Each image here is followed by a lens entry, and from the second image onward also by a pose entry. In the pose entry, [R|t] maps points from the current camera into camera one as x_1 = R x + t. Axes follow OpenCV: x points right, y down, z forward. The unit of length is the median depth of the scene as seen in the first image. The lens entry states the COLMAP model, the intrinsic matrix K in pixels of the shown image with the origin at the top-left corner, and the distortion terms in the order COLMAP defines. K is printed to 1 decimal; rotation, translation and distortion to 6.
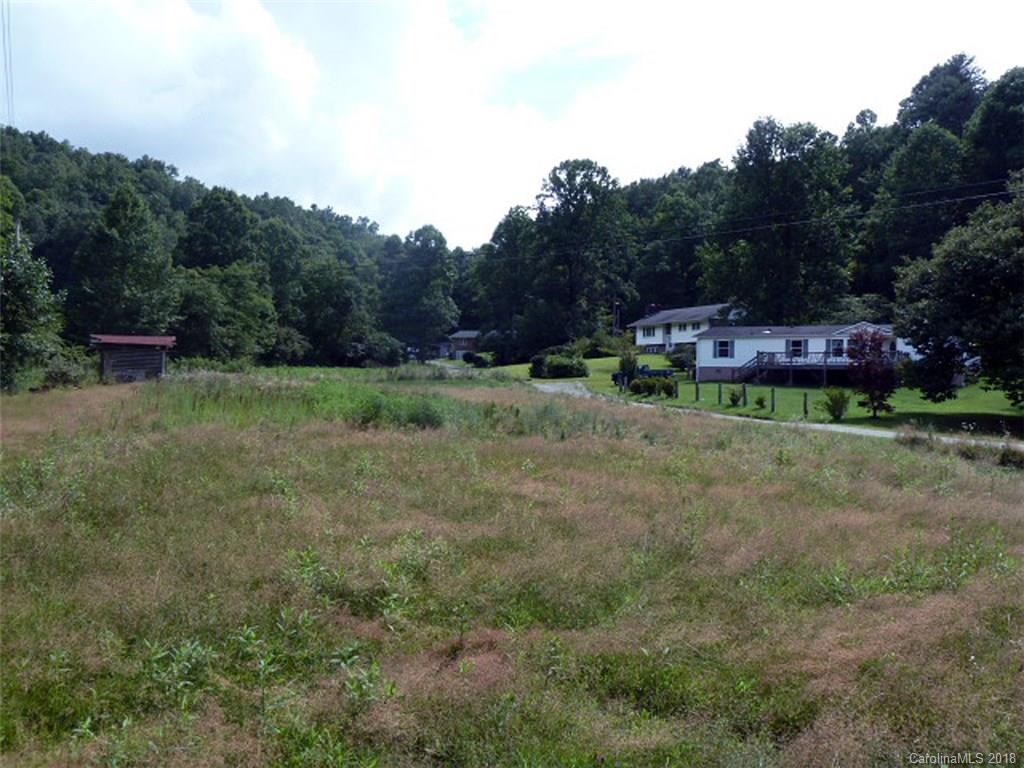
lens RADIAL K [[986.6, 0, 514.8], [0, 986.6, 382.1], [0, 0, 1]] dist [-0.012502, 0.000000]
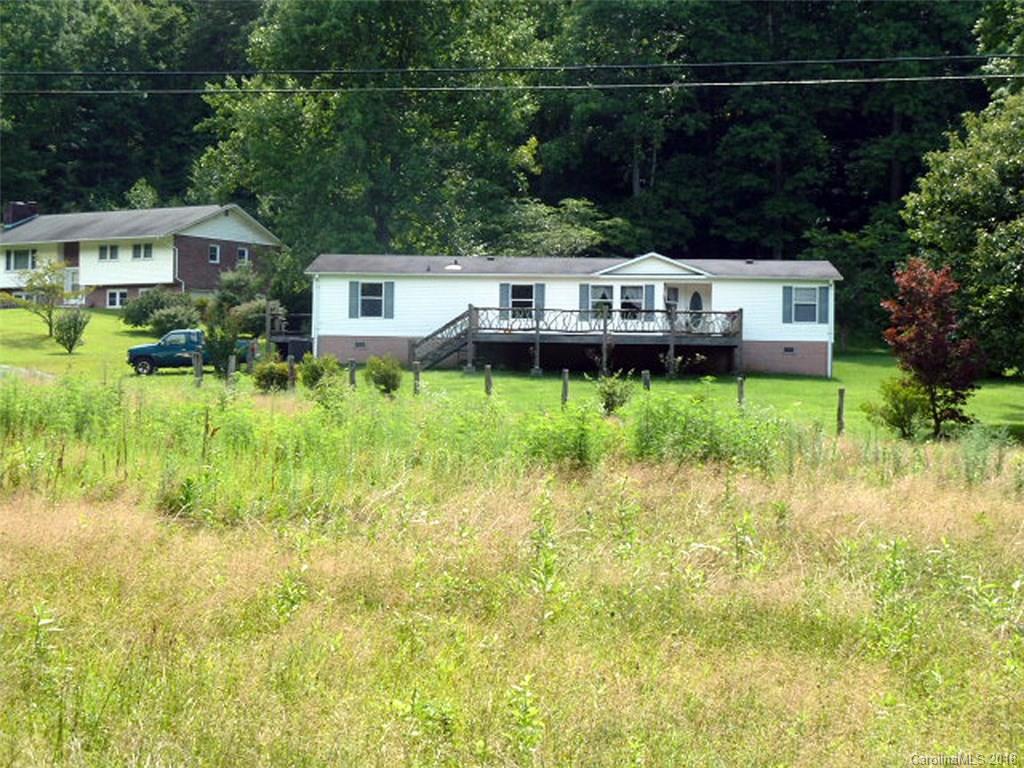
lens RADIAL K [[1970.0, 0, 512.2], [0, 1970.0, 382.5], [0, 0, 1]] dist [-0.032185, 0.000000]
pose [[0.858064, -0.004941, 0.513518, -0.205833], [0.000433, 0.999960, 0.008897, -0.001212], [-0.513542, -0.007412, 0.858032, 0.117070]]
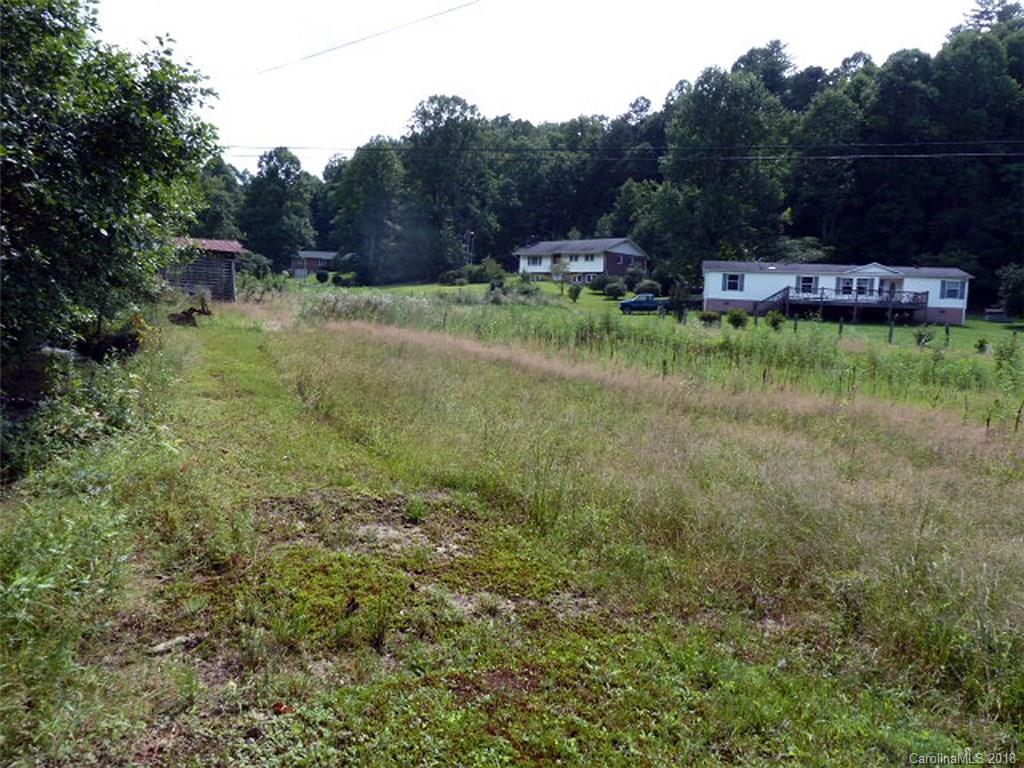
lens RADIAL K [[761.5, 0, 513.1], [0, 761.5, 388.4], [0, 0, 1]] dist [-0.028213, 0.001061]
pose [[0.941182, -0.014534, 0.337588, -0.254038], [-0.025034, 0.993330, 0.112559, -0.005936], [-0.336972, -0.114389, 0.934540, 0.282225]]
